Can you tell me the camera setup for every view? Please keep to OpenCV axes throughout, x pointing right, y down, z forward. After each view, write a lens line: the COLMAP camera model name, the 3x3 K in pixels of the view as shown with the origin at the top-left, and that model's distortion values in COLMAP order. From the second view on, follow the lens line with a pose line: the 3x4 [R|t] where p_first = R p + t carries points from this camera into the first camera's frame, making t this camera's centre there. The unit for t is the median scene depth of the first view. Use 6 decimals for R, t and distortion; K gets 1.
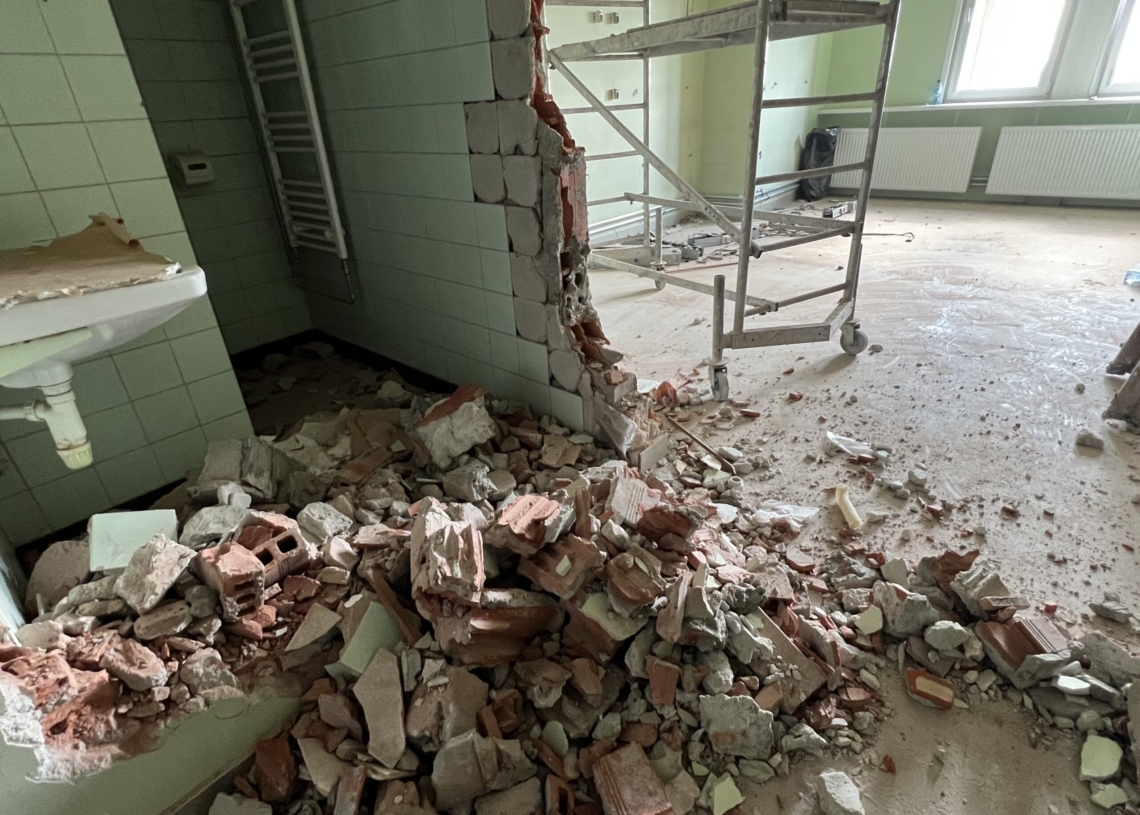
lens RADIAL K [[587.5, 0, 564.9], [0, 587.5, 404.9], [0, 0, 1]] dist [-0.004018, 0.000425]
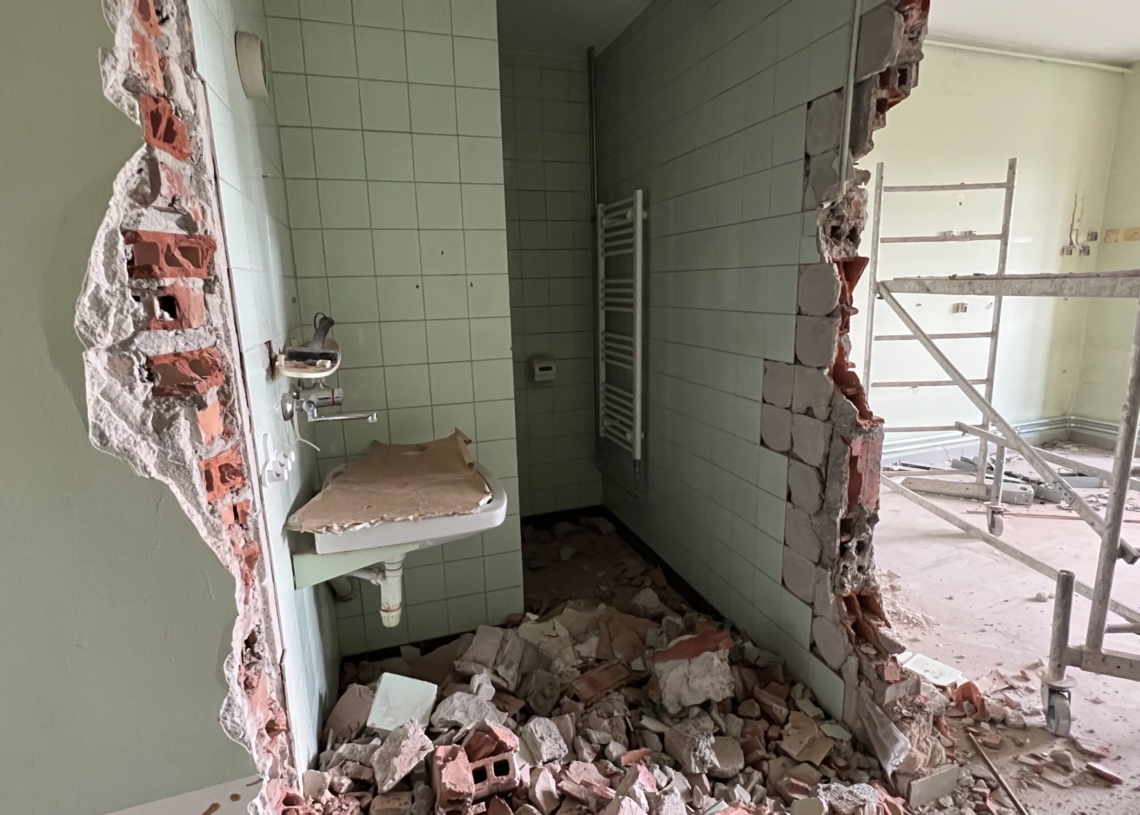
lens RADIAL K [[587.5, 0, 564.9], [0, 587.5, 404.9], [0, 0, 1]] dist [-0.004018, 0.000425]
pose [[0.861746, 0.128834, -0.490710, 0.046910], [-0.247506, 0.951070, -0.184950, -0.143936], [0.442871, 0.280834, 0.851468, -0.039338]]
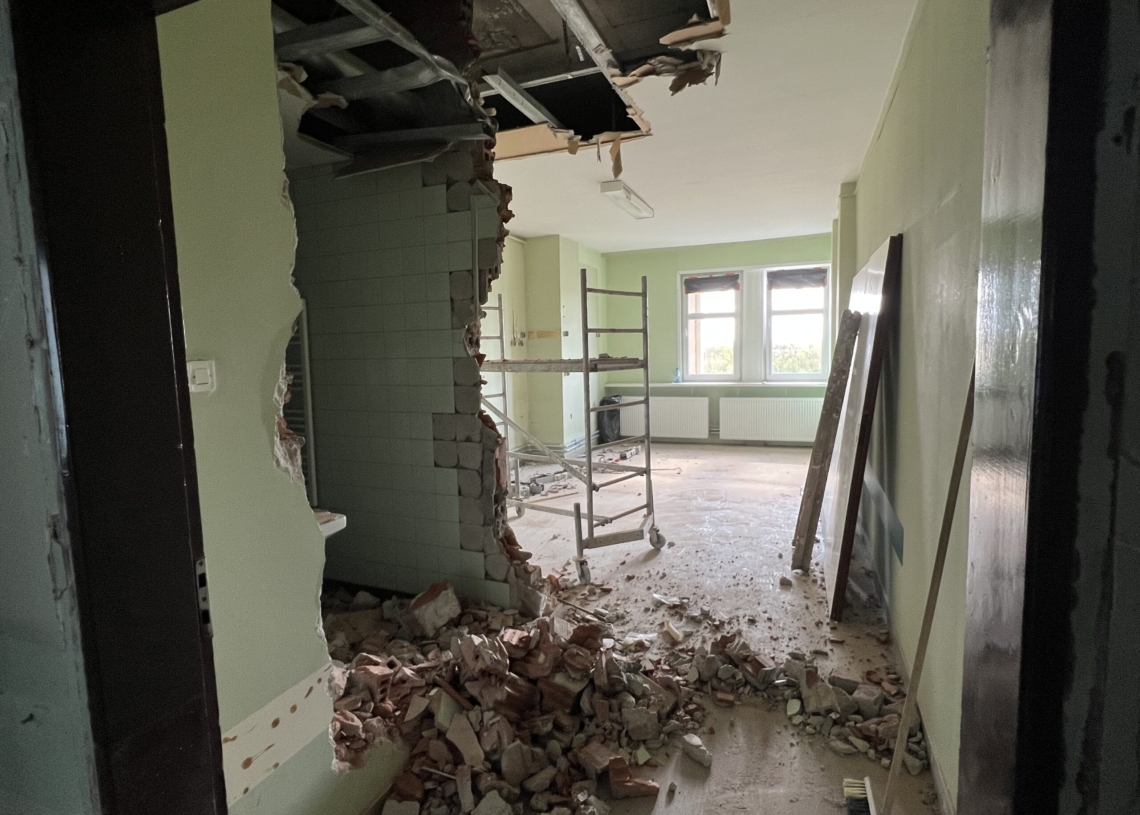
lens RADIAL K [[587.5, 0, 564.9], [0, 587.5, 404.9], [0, 0, 1]] dist [-0.004018, 0.000425]
pose [[0.949631, -0.001925, 0.313363, -0.331585], [0.121477, 0.924051, -0.362453, 0.136822], [-0.288866, 0.382263, 0.877742, -0.627716]]
